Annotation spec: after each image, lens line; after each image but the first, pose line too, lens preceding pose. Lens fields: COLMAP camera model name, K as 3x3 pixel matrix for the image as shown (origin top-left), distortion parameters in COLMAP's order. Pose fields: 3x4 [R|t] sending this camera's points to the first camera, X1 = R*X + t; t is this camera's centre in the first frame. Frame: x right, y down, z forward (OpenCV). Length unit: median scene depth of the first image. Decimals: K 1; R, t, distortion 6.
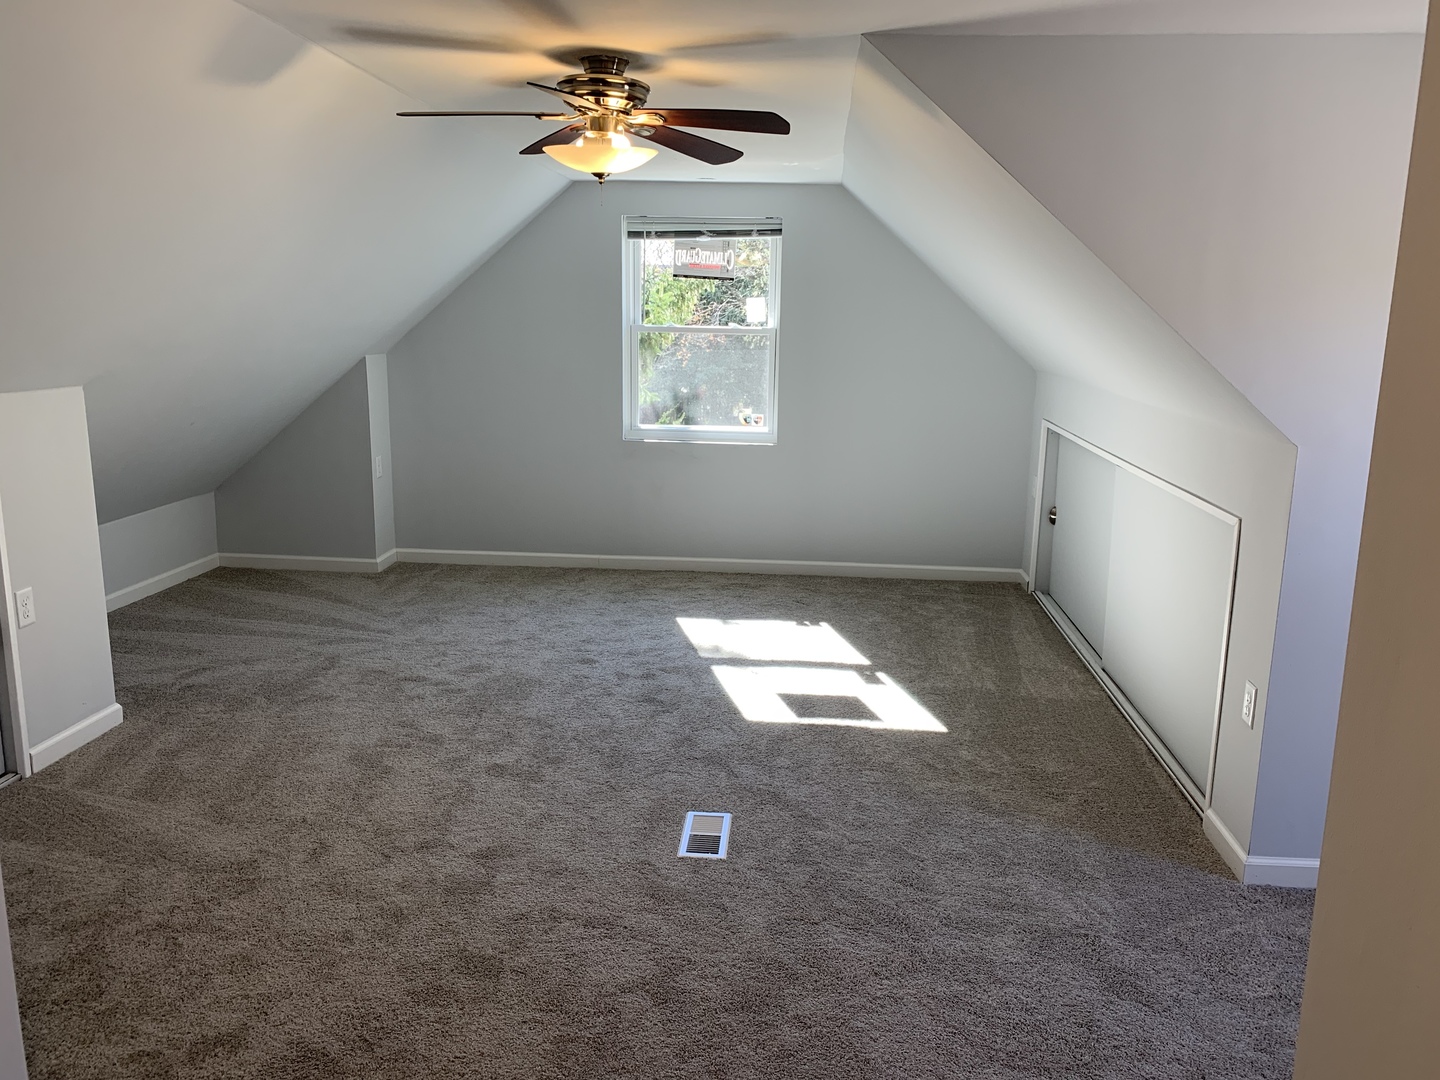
lens RADIAL K [[1100.0, 0, 726.1], [0, 1100.0, 532.1], [0, 0, 1]] dist [0.067936, -0.092307]
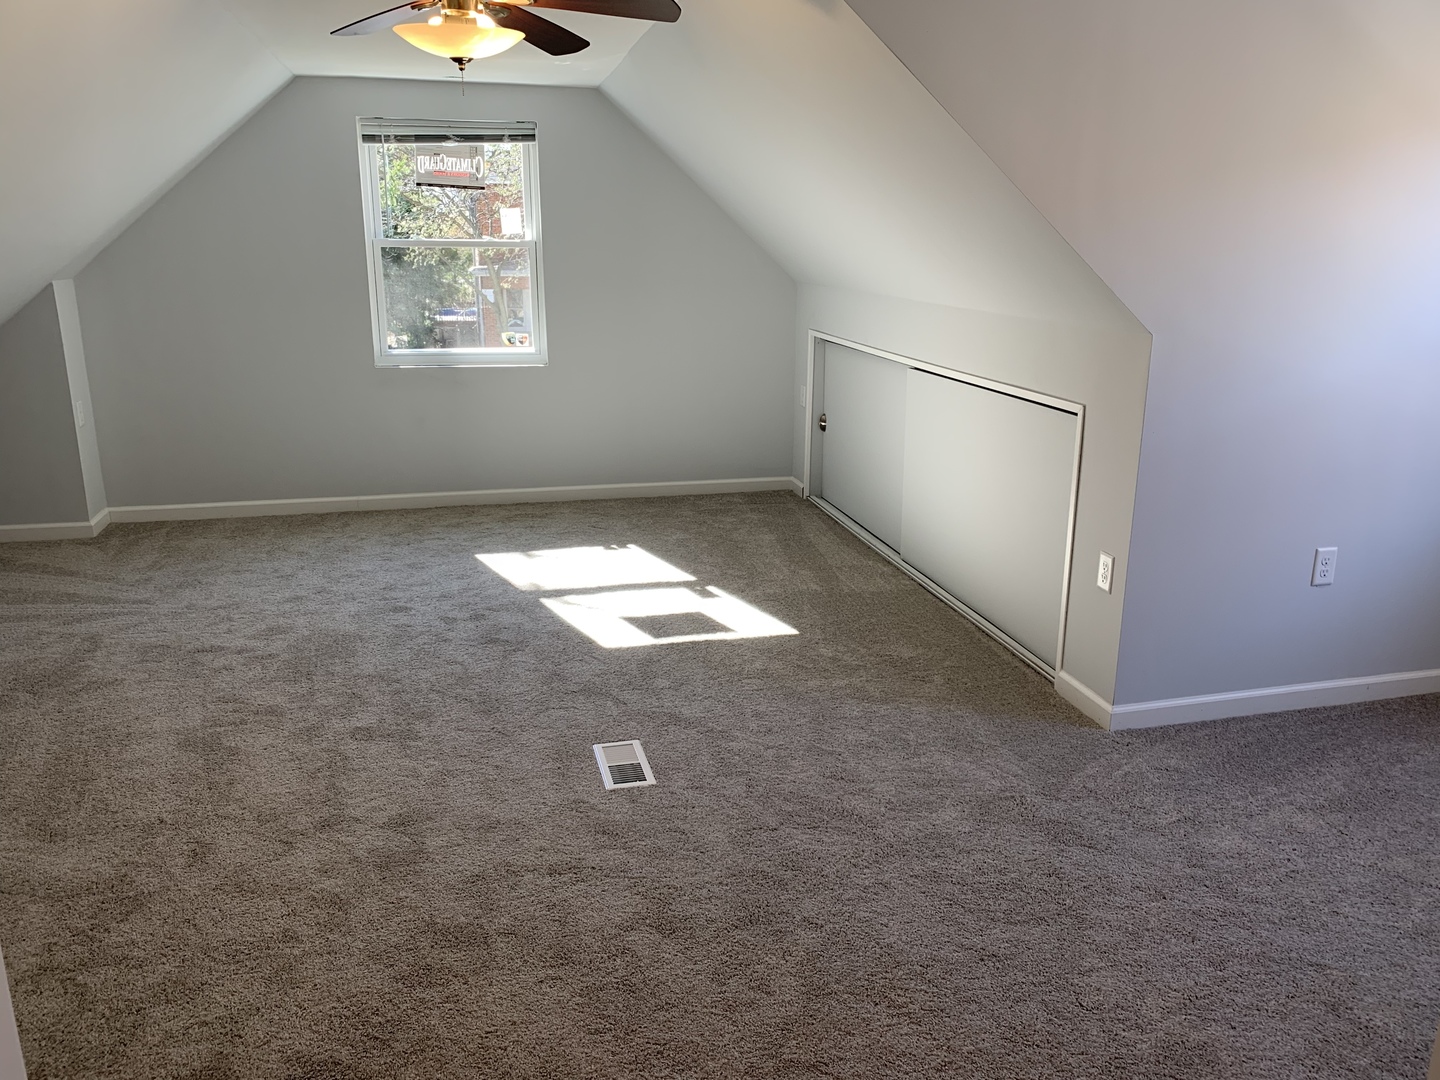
lens RADIAL K [[1119.1, 0, 721.0], [0, 1119.1, 511.8], [0, 0, 1]] dist [0.062385, -0.066506]
pose [[0.949487, -0.086146, 0.301752, -0.169929], [0.072515, 0.995788, 0.056109, 0.004922], [-0.305314, -0.031393, 0.951734, 0.040248]]
